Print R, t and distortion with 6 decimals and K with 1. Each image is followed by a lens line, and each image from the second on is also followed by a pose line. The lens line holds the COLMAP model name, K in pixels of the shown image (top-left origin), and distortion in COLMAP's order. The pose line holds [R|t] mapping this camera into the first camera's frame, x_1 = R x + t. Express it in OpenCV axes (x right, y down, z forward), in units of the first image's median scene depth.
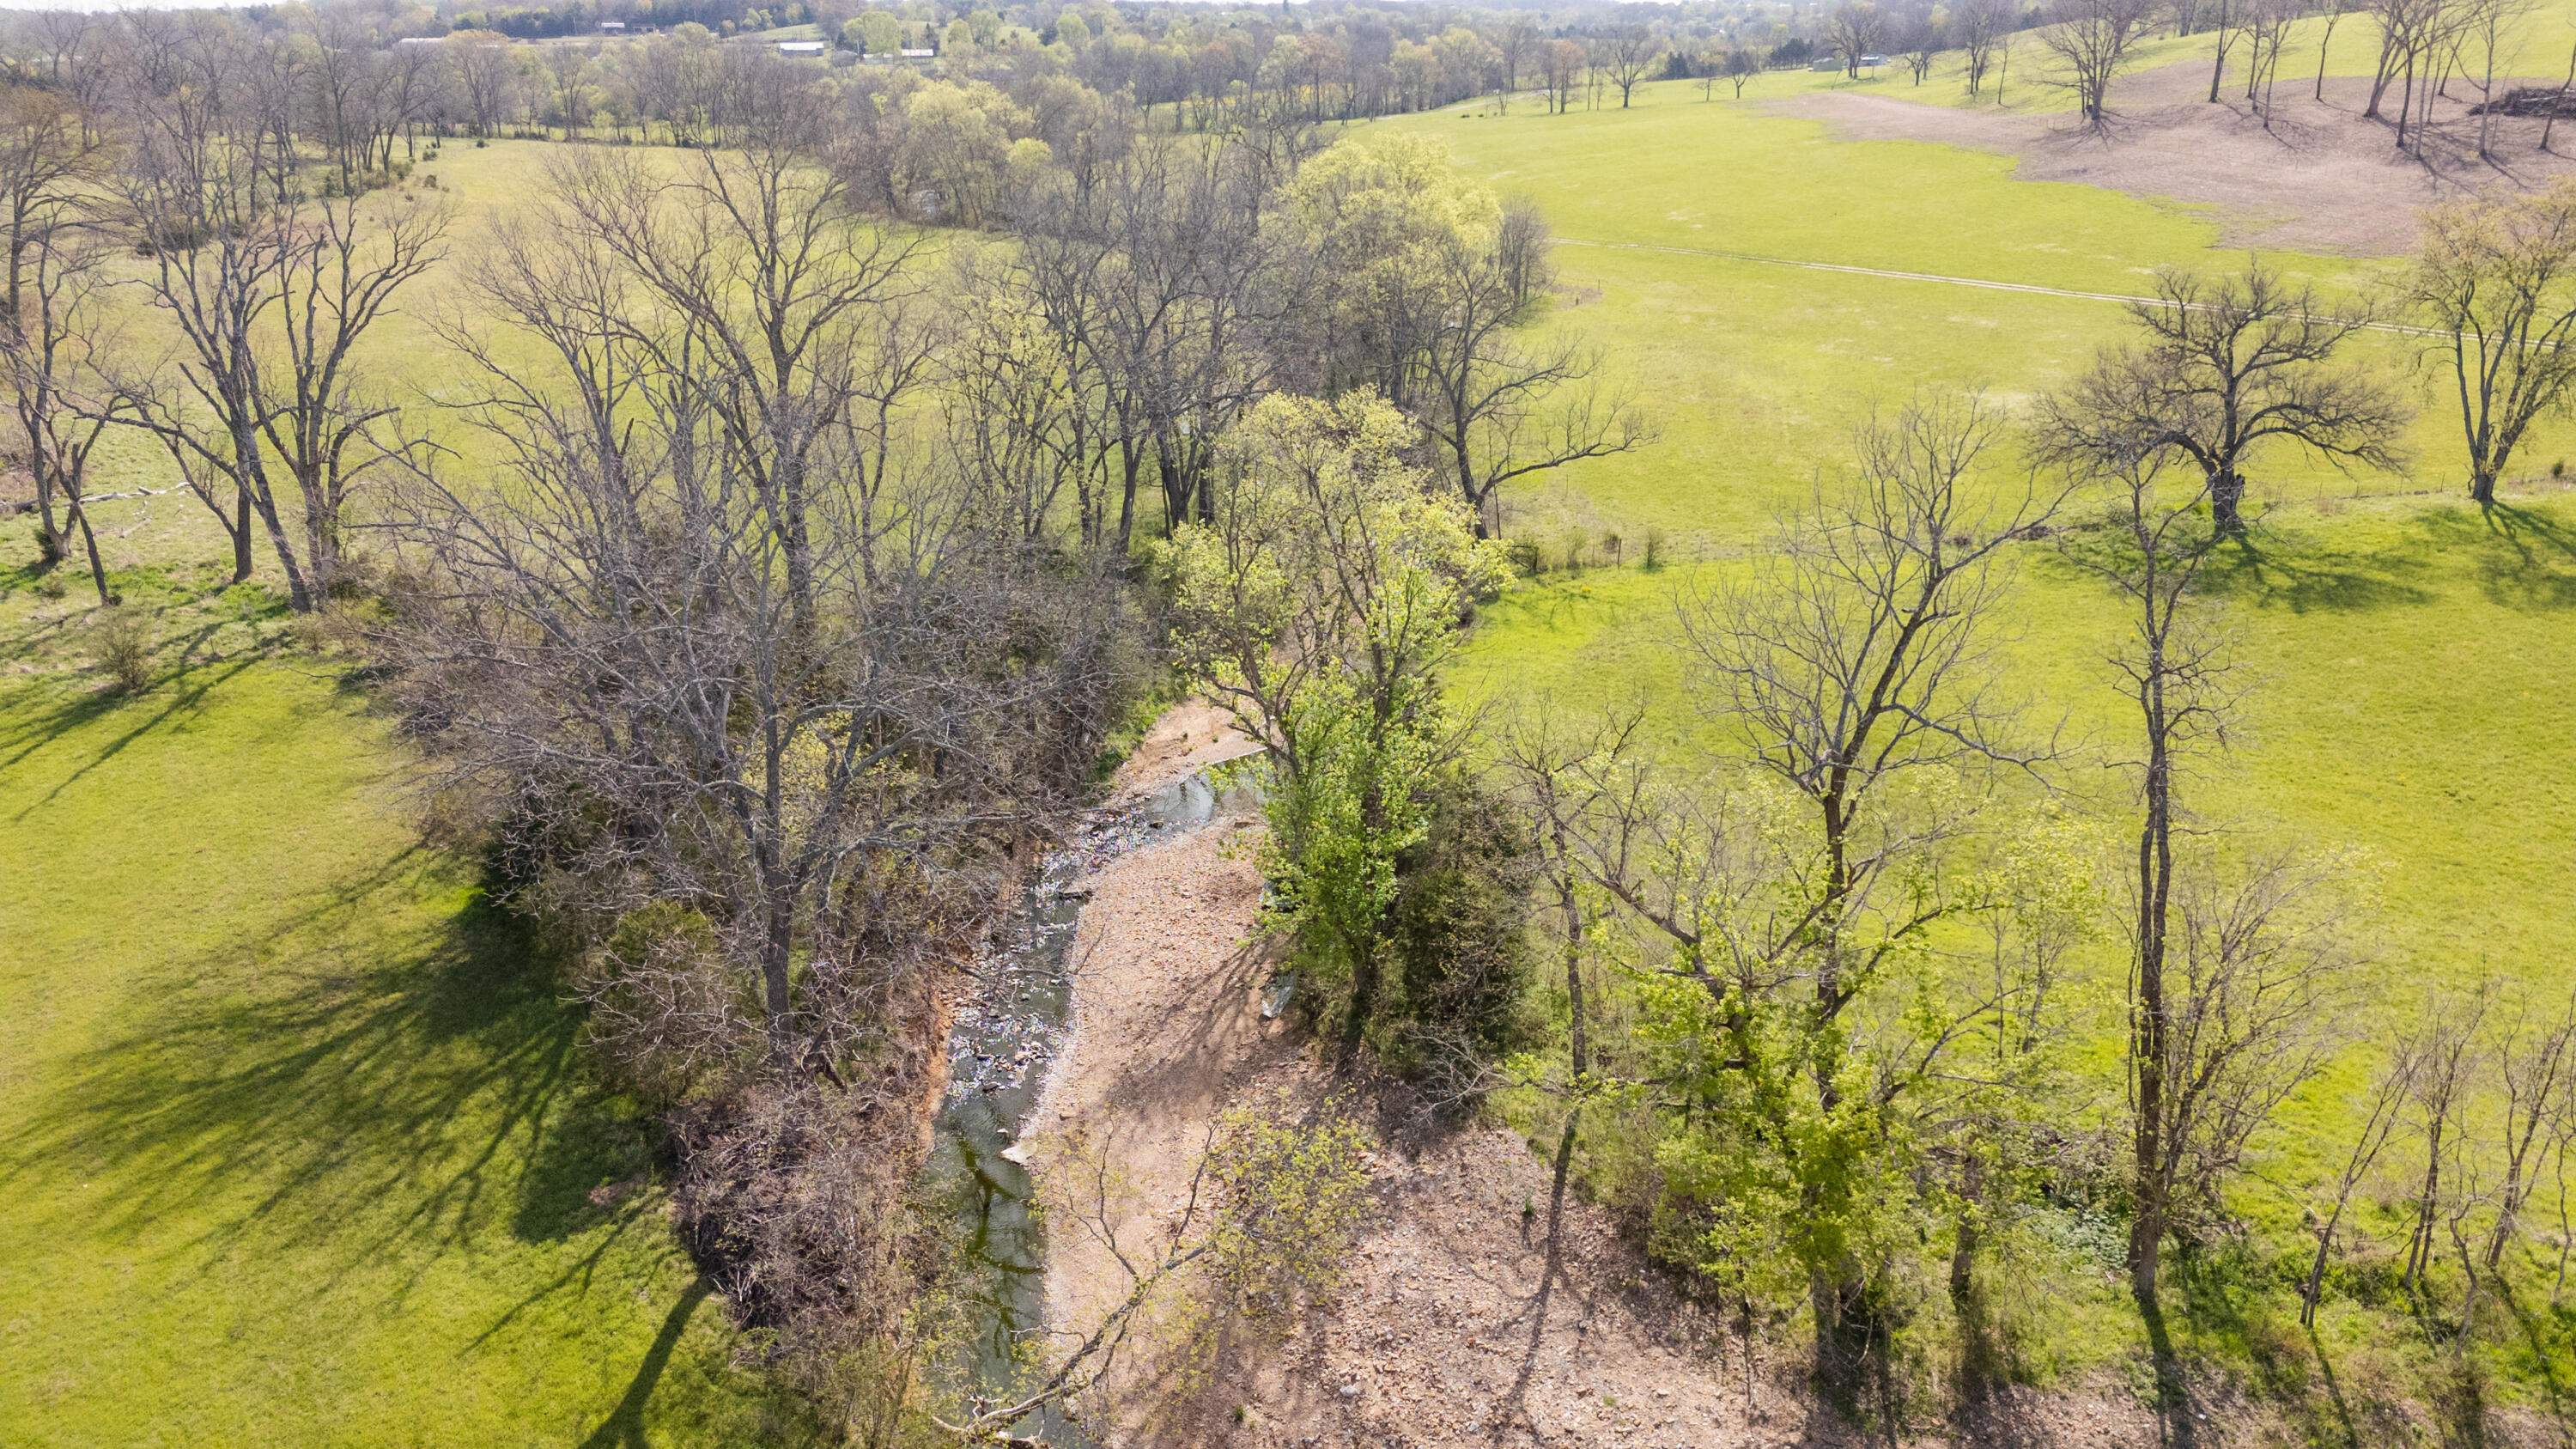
lens RADIAL K [[1885.7, 0, 1304.2], [0, 1885.7, 730.3], [0, 0, 1]] dist [0.073717, -0.065406]
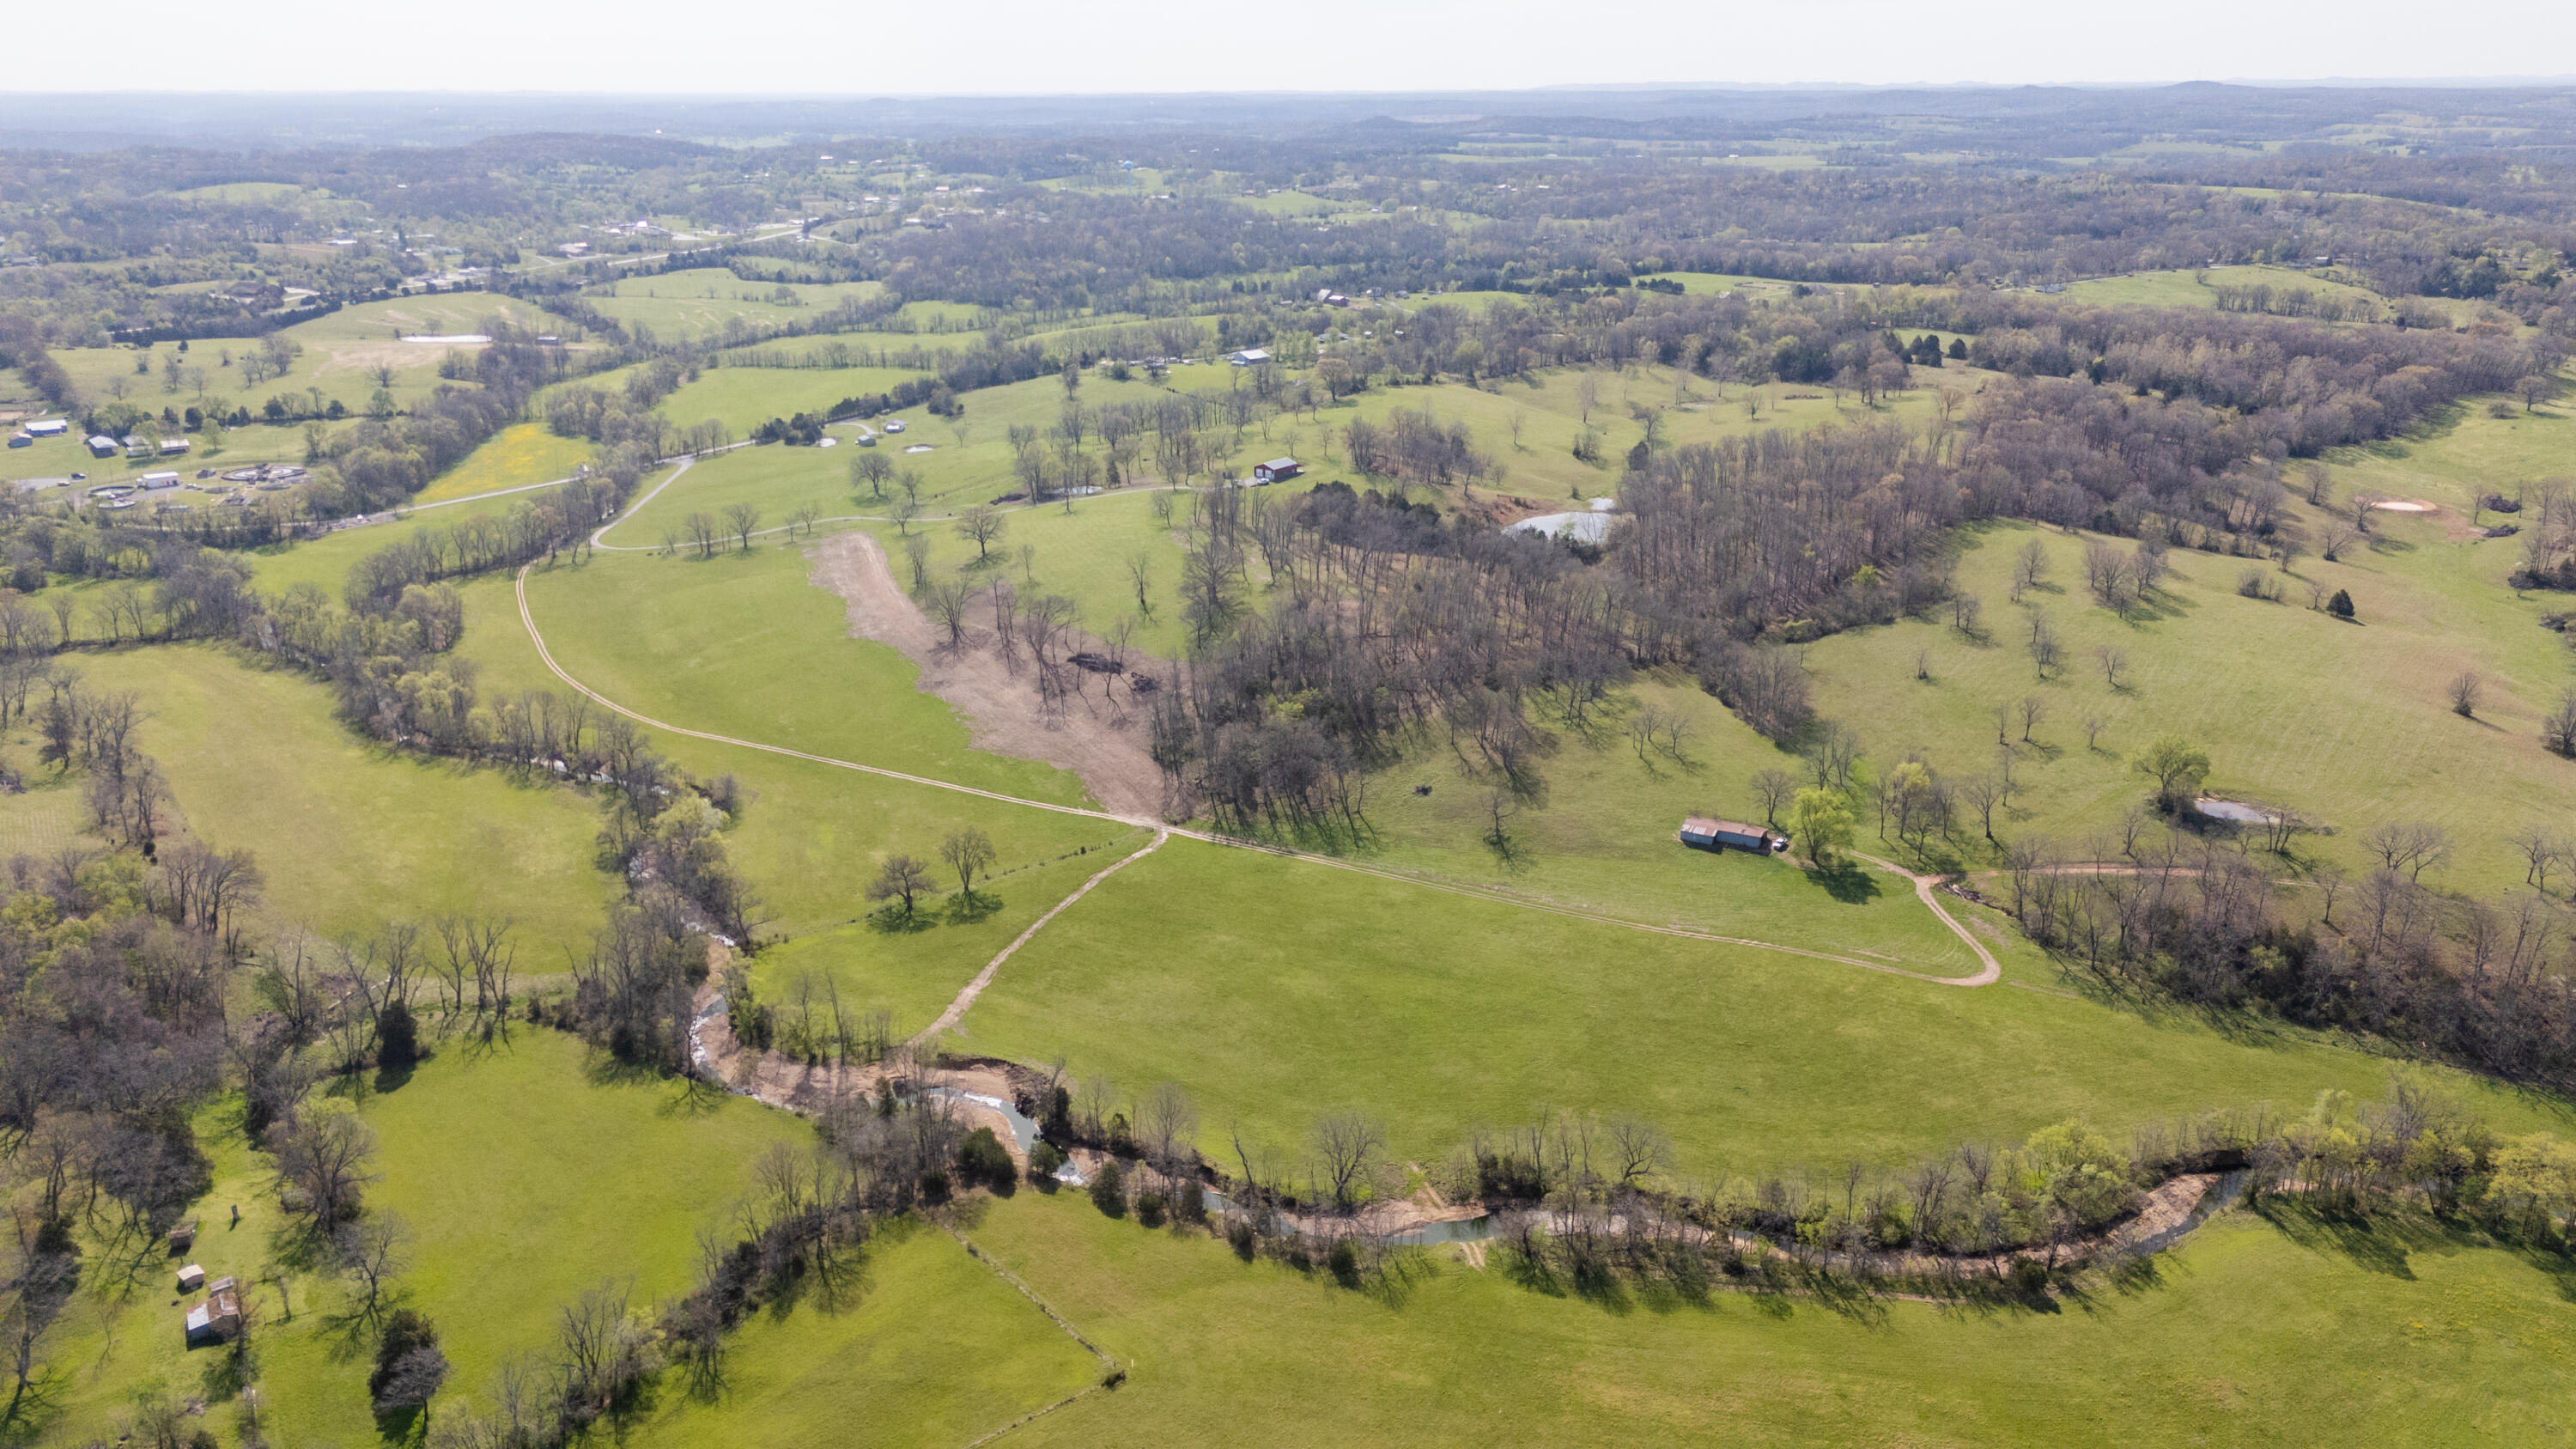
lens RADIAL K [[1885.7, 0, 1290.3], [0, 1885.7, 746.6], [0, 0, 1]] dist [0.073717, -0.065406]
pose [[0.905832, -0.135954, 0.401229, -0.508219], [0.141634, 0.989796, 0.015628, -0.464416], [-0.399259, 0.042672, 0.915844, -3.862385]]
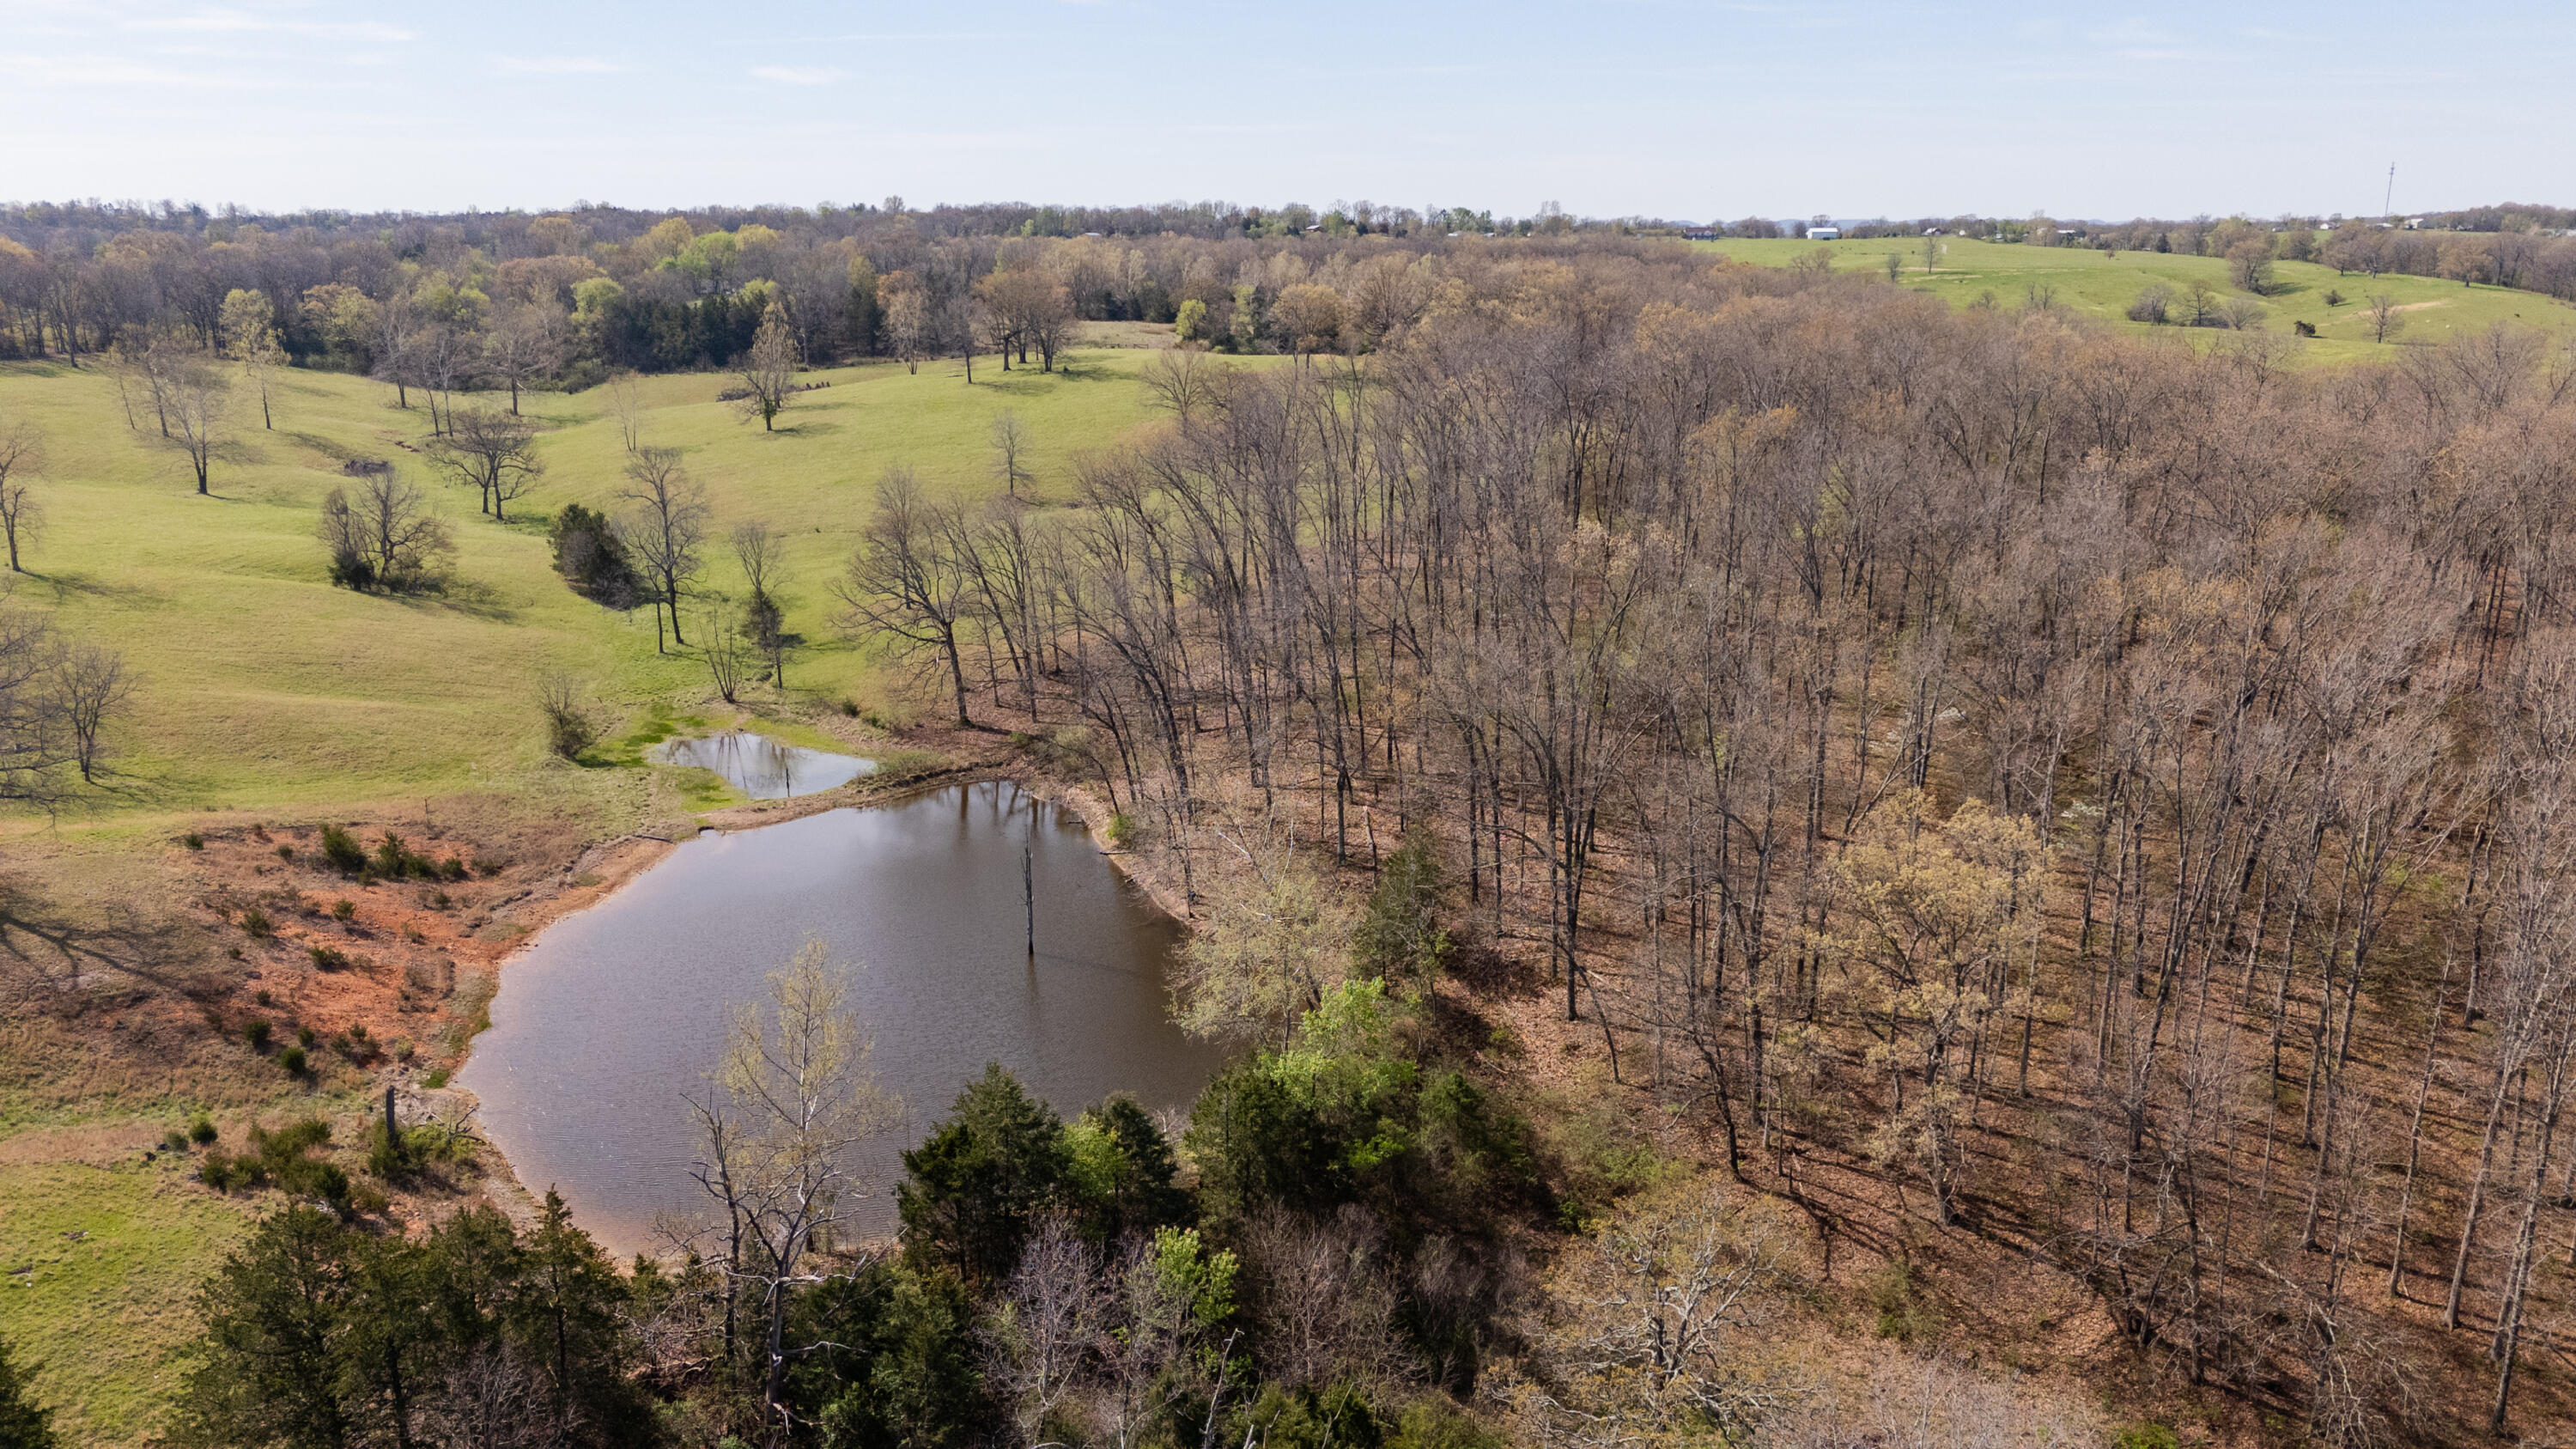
lens RADIAL K [[1885.7, 0, 1296.7], [0, 1885.7, 716.5], [0, 0, 1]] dist [0.073717, -0.065406]
pose [[0.276681, -0.229285, 0.933207, 3.019407], [0.329414, 0.934908, 0.132037, -1.355387], [-0.902737, 0.270879, 0.334201, 2.566581]]
